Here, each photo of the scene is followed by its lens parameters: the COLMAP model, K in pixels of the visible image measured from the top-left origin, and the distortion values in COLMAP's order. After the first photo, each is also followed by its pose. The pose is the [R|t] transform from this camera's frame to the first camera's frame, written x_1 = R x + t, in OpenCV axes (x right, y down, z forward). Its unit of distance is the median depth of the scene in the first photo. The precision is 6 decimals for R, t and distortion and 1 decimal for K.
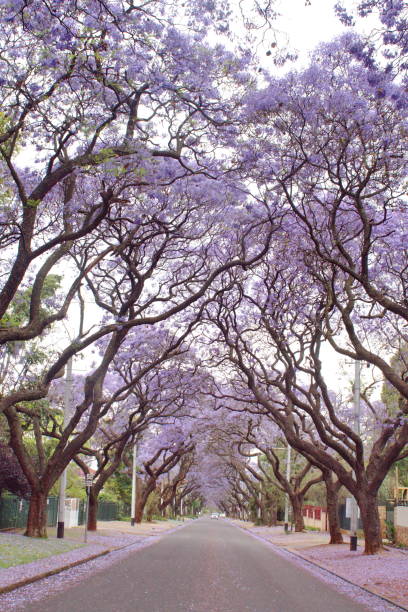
lens RADIAL K [[748.4, 0, 204.0], [0, 748.4, 306.0], [0, 0, 1]] dist [-0.121423, 0.014950]
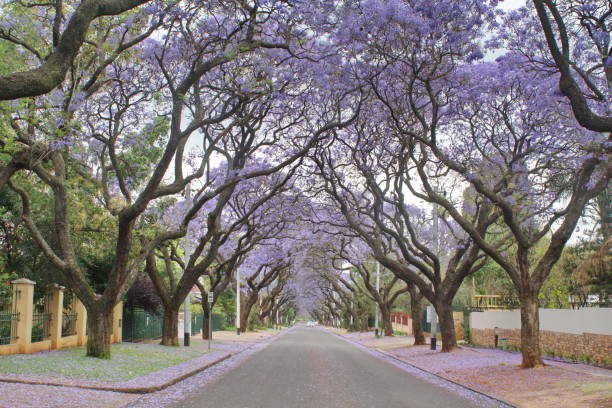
lens RADIAL K [[748.4, 0, 306.0], [0, 748.4, 204.0], [0, 0, 1]] dist [-0.121423, 0.014950]
pose [[0.999531, -0.025263, 0.017287, -0.014842], [0.023090, 0.992970, 0.116096, -0.038223], [-0.020098, -0.115643, 0.993088, -0.135406]]
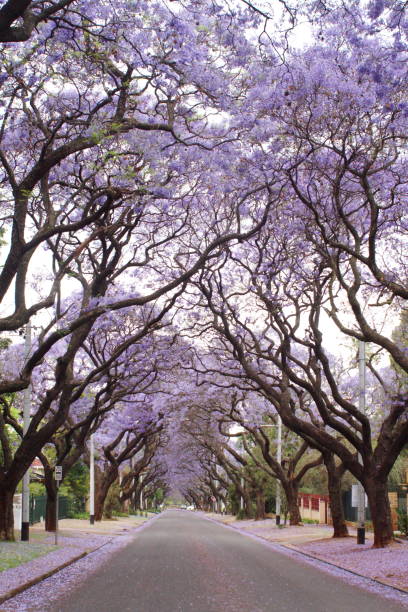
lens RADIAL K [[981.1, 0, 204.0], [0, 981.1, 306.0], [0, 0, 1]] dist [-0.070558, -0.010258]
pose [[0.998684, -0.023032, 0.045825, -0.025438], [0.019698, 0.997216, 0.071924, -0.031537], [-0.047354, -0.070927, 0.996357, -0.108268]]
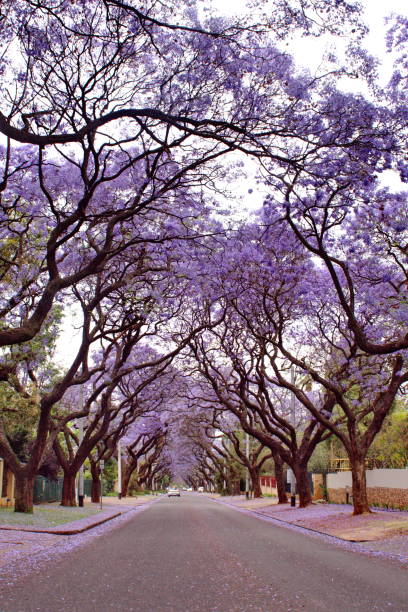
lens RADIAL K [[748.4, 0, 204.0], [0, 748.4, 306.0], [0, 0, 1]] dist [-0.121423, 0.014950]
pose [[0.997951, -0.033926, 0.054242, -0.023243], [0.032189, 0.998950, 0.032594, -0.080220], [-0.055291, -0.030782, 0.997996, -0.310662]]
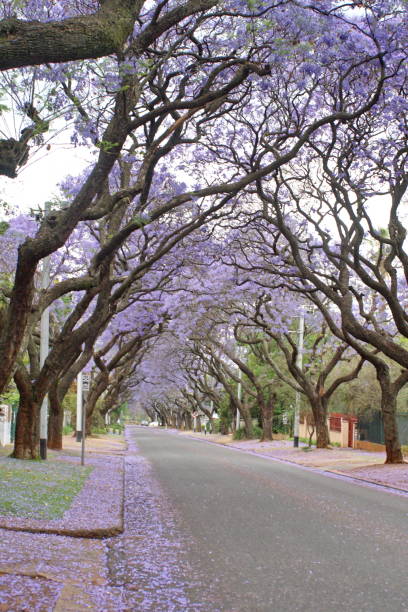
lens RADIAL K [[1186.0, 0, 204.0], [0, 1186.0, 306.0], [0, 0, 1]] dist [-0.039182, -0.069325]
pose [[0.996992, -0.000979, 0.077494, -0.102312], [-0.012609, 0.984549, 0.174655, -0.040502], [-0.076468, -0.175106, 0.981575, -0.131789]]
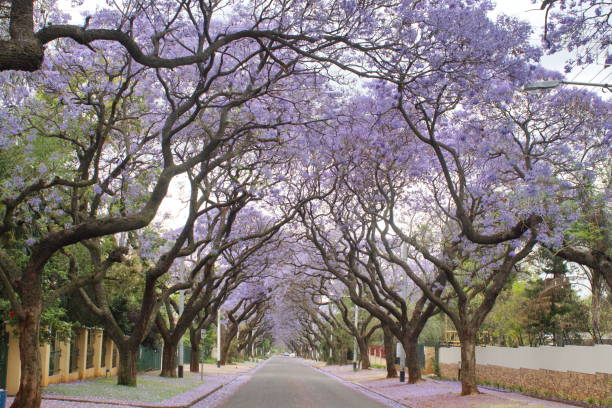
lens RADIAL K [[837.7, 0, 306.0], [0, 837.7, 204.0], [0, 0, 1]] dist [-0.122597, 0.057767]
pose [[0.998812, -0.016095, 0.045988, -0.028356], [0.011593, 0.995262, 0.096532, -0.110596], [-0.047323, -0.095884, 0.994267, -0.375928]]
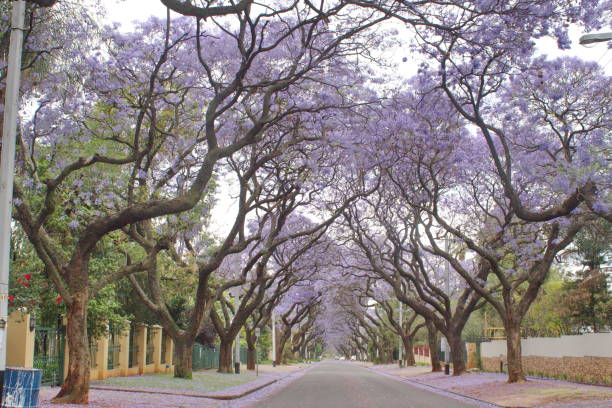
lens RADIAL K [[748.4, 0, 306.0], [0, 748.4, 204.0], [0, 0, 1]] dist [-0.121423, 0.014950]
pose [[0.999063, -0.041221, -0.013187, -0.026981], [0.042021, 0.996822, 0.067676, -0.079717], [0.010355, -0.068167, 0.997620, -0.316081]]
